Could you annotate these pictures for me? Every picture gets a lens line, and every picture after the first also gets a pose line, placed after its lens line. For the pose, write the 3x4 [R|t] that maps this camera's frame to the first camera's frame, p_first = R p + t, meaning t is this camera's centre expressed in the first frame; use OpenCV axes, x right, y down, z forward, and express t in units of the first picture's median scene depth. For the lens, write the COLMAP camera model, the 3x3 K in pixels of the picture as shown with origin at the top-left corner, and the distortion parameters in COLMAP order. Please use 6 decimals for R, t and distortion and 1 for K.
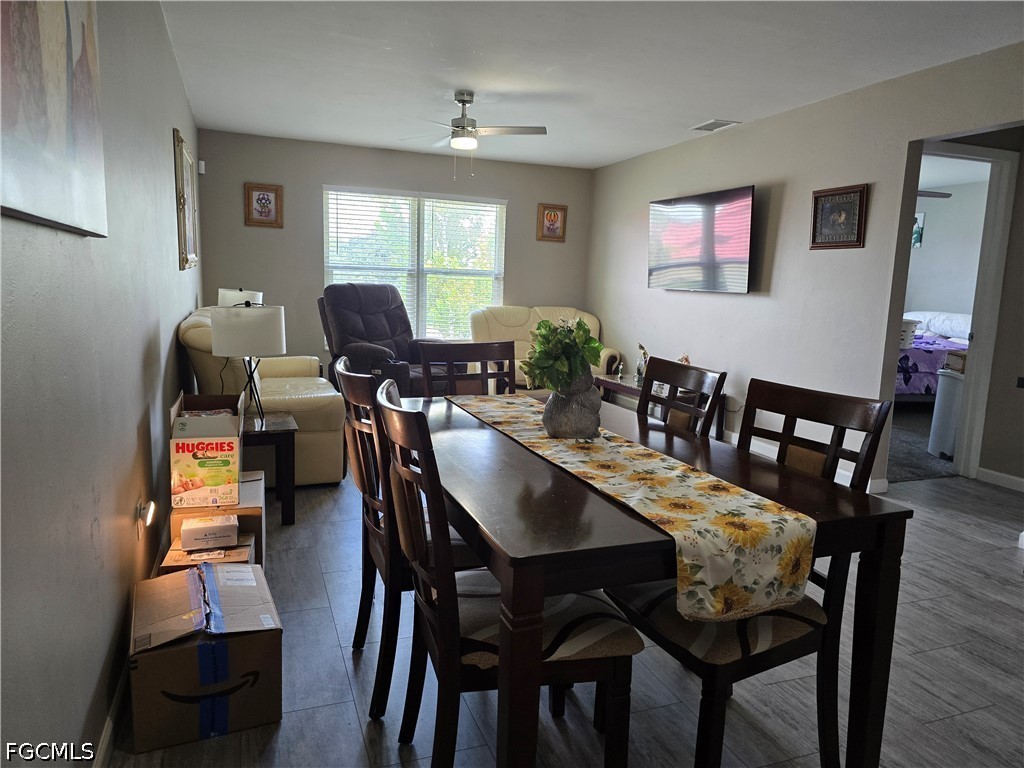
lens RADIAL K [[697.4, 0, 512.0], [0, 697.4, 384.0], [0, 0, 1]] dist [0.079601, -0.085194]
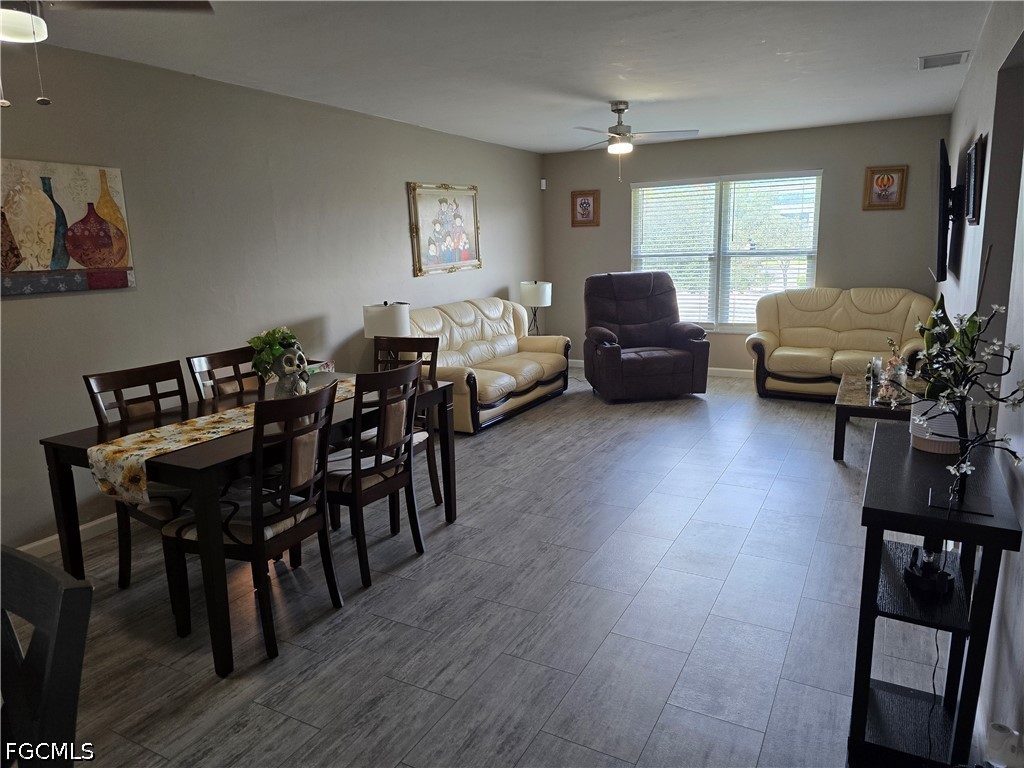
lens RADIAL K [[697.4, 0, 512.0], [0, 697.4, 384.0], [0, 0, 1]] dist [0.079601, -0.085194]
pose [[0.639280, 0.104781, -0.761802, 0.486473], [-0.064333, 0.994488, 0.082800, -0.041368], [0.766279, -0.003923, 0.642496, 0.117733]]
